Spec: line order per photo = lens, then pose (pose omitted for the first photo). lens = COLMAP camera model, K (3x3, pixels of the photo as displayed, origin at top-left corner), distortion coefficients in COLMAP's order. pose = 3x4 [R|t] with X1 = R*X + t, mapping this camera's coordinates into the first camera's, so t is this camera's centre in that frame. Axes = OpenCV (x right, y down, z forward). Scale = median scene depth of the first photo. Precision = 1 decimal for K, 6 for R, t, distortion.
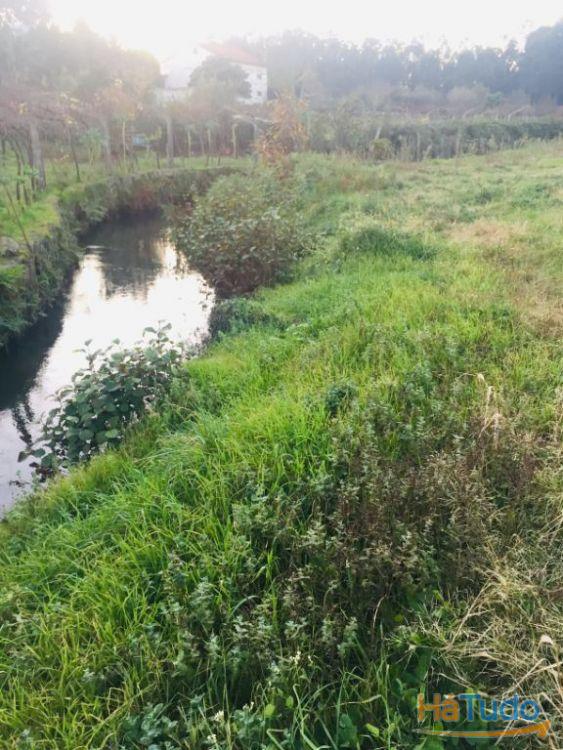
lens RADIAL K [[640.1, 0, 280.9], [0, 640.1, 370.8], [0, 0, 1]] dist [0.079803, -0.100639]
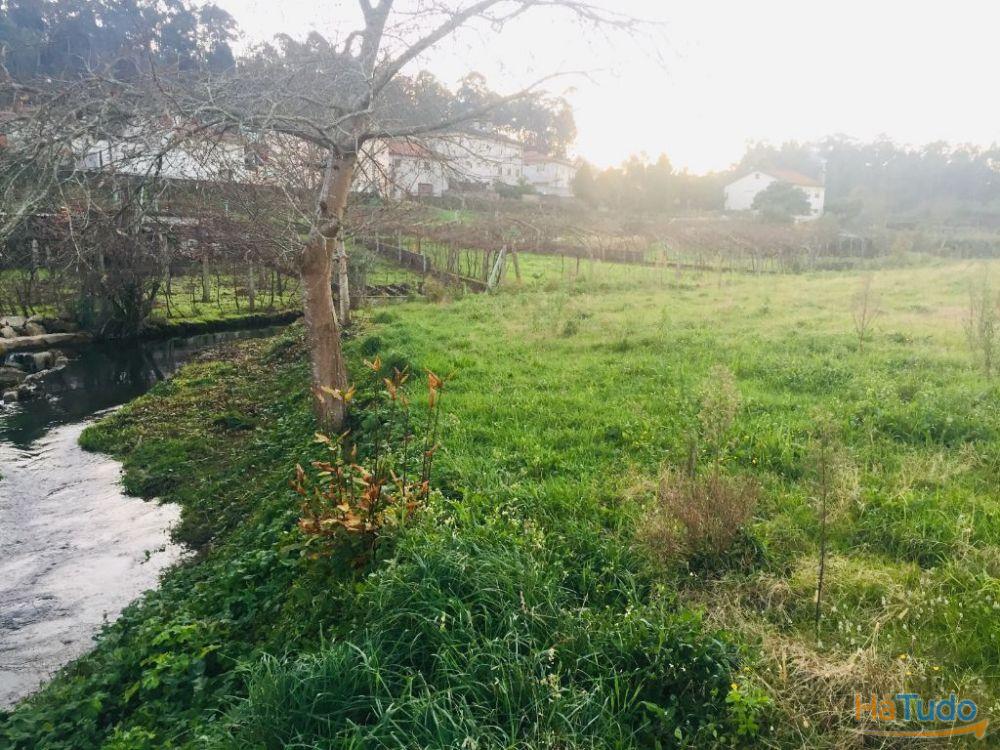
lens RADIAL K [[853.4, 0, 494.7], [0, 853.4, 366.3], [0, 0, 1]] dist [0.079803, -0.100639]
pose [[0.944325, 0.049127, -0.325325, -0.344070], [-0.117813, 0.973714, -0.194938, 0.880601], [0.307197, 0.222412, 0.925291, -2.326823]]
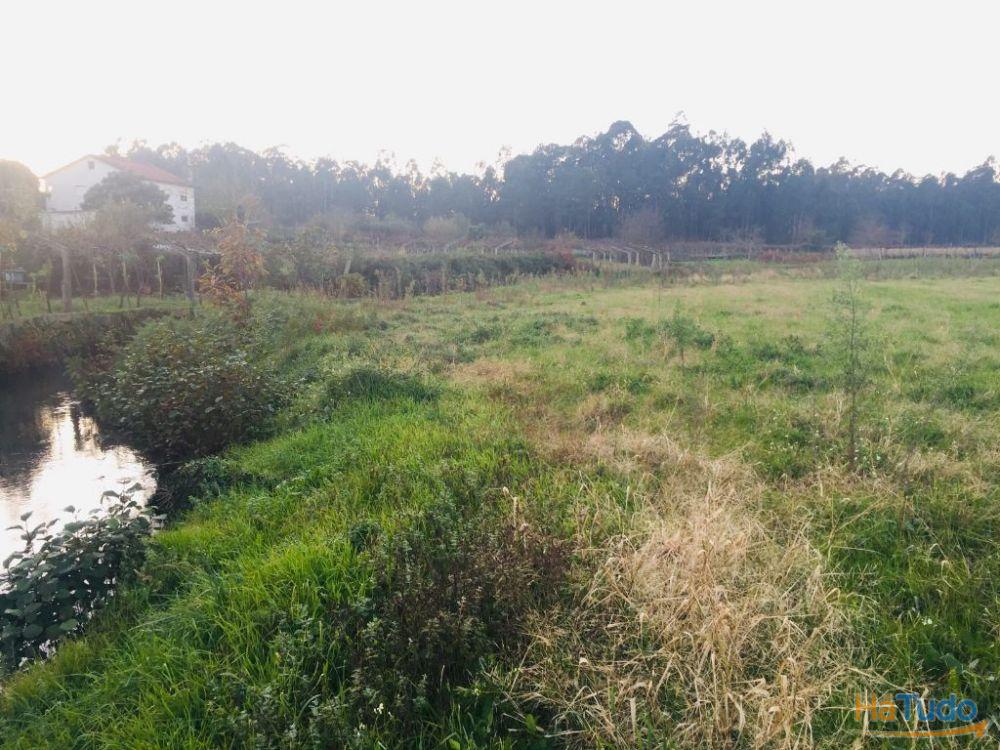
lens RADIAL K [[849.4, 0, 495.6], [0, 849.4, 367.8], [0, 0, 1]] dist [0.073123, -0.087606]
pose [[0.950424, -0.039935, 0.308383, -0.018186], [0.110593, 0.970290, -0.215191, 0.017793], [-0.290628, 0.238627, 0.926603, -0.046903]]
